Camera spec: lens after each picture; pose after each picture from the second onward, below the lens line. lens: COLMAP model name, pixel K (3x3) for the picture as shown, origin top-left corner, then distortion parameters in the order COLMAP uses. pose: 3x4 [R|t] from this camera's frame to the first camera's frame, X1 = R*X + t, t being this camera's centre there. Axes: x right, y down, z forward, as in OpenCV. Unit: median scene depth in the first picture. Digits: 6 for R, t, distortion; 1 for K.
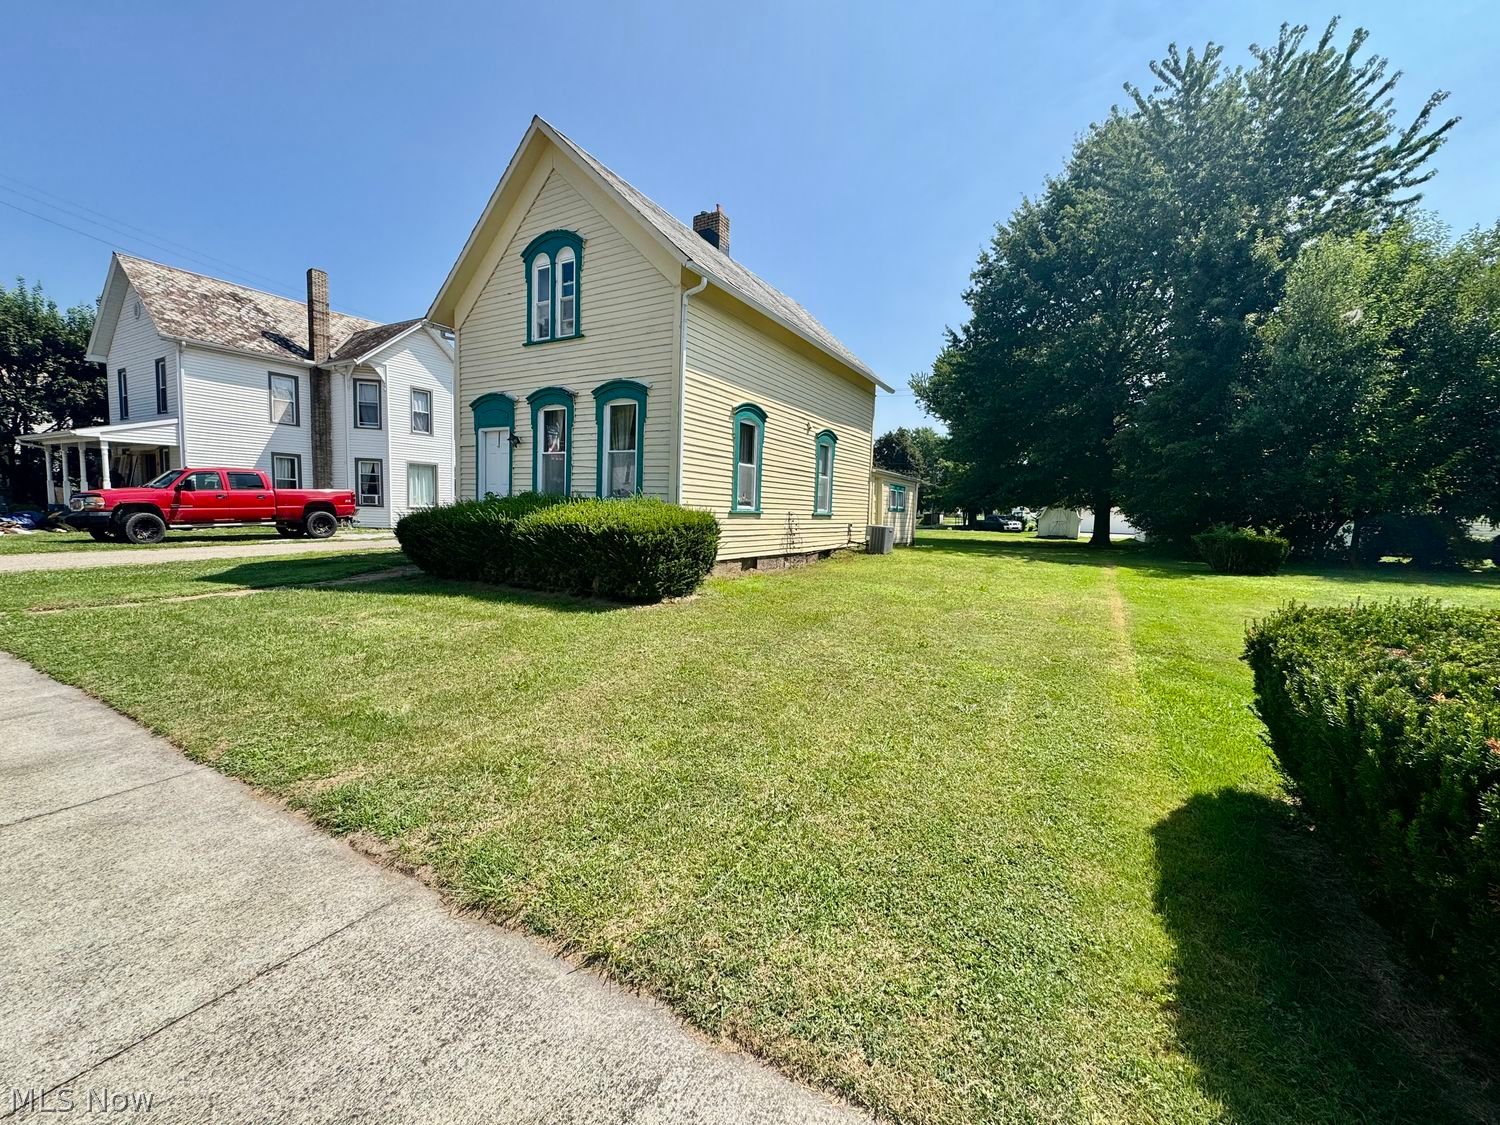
lens RADIAL K [[601.7, 0, 749.8], [0, 601.7, 565.5], [0, 0, 1]] dist [-0.004167, 0.000470]
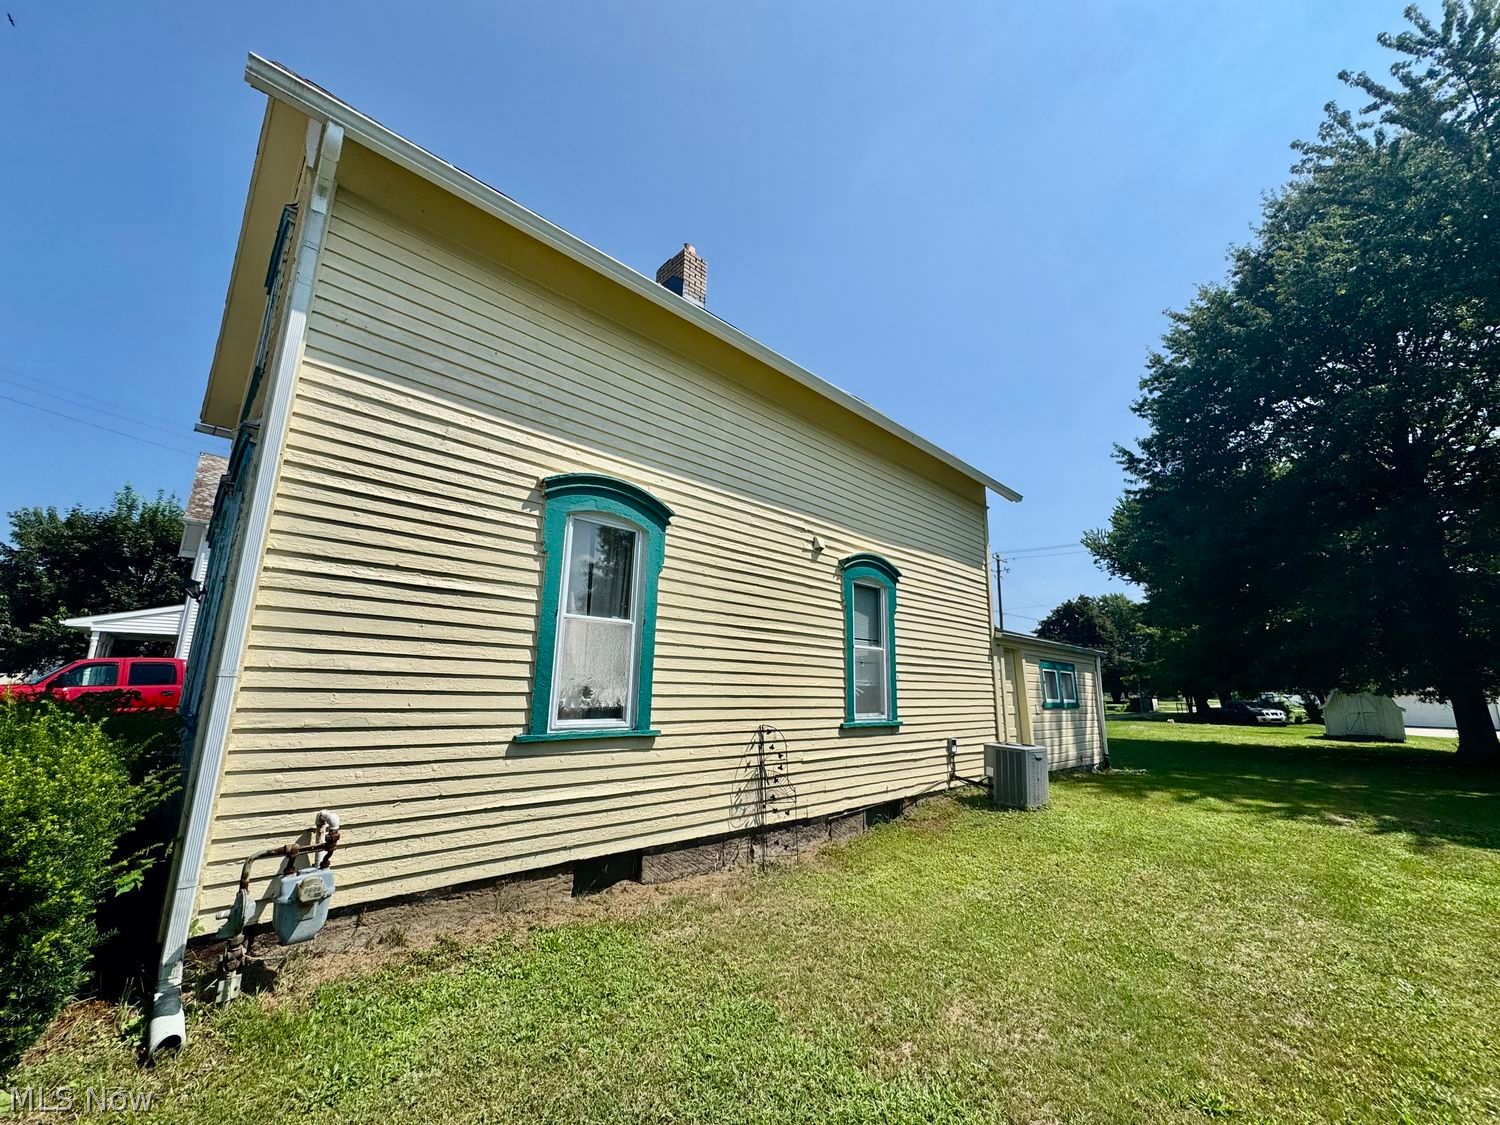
lens RADIAL K [[601.7, 0, 751.8], [0, 601.7, 562.1], [0, 0, 1]] dist [-0.004167, 0.000470]
pose [[0.963216, -0.065055, -0.260736, 0.116942], [-0.016768, 0.953816, -0.299924, -0.045890], [0.268206, 0.293264, 0.917639, 0.357575]]
